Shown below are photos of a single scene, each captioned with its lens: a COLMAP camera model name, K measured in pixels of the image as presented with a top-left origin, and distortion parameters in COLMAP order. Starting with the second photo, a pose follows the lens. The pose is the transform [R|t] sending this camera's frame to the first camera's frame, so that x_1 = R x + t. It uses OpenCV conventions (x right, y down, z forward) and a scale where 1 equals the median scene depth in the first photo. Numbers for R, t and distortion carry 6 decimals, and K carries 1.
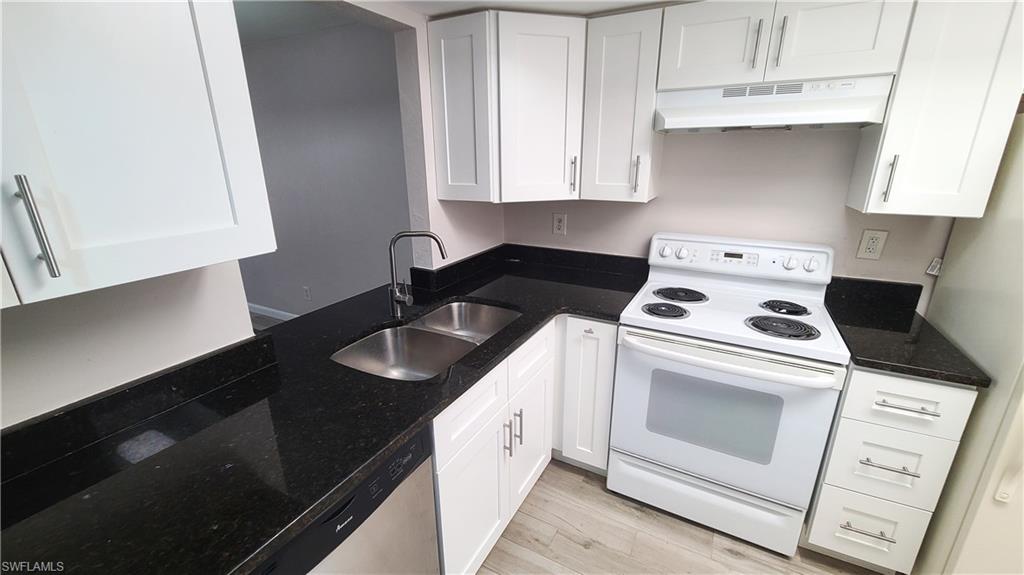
lens RADIAL K [[422.8, 0, 512.0], [0, 422.8, 287.5], [0, 0, 1]] dist [0.000449, 0.000021]
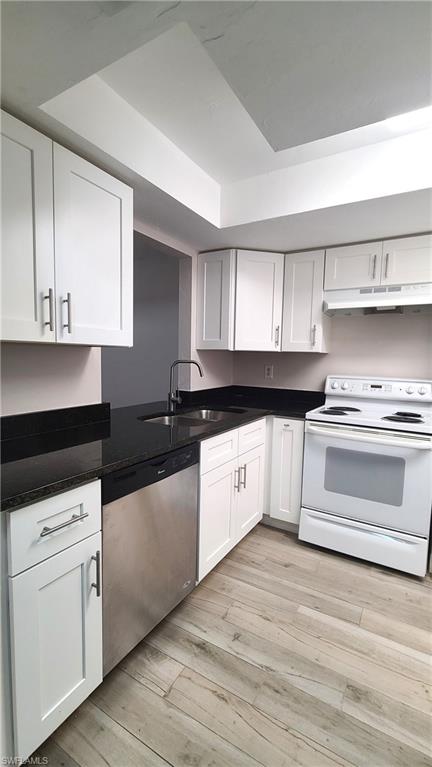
lens RADIAL K [[342.5, 0, 216.0], [0, 342.5, 383.5], [0, 0, 1]] dist [-0.002505, -0.000145]
pose [[0.998822, 0.032473, -0.036068, -0.048051], [-0.039769, 0.973606, -0.224743, 0.252502], [0.027817, 0.225912, 0.973750, -0.325562]]
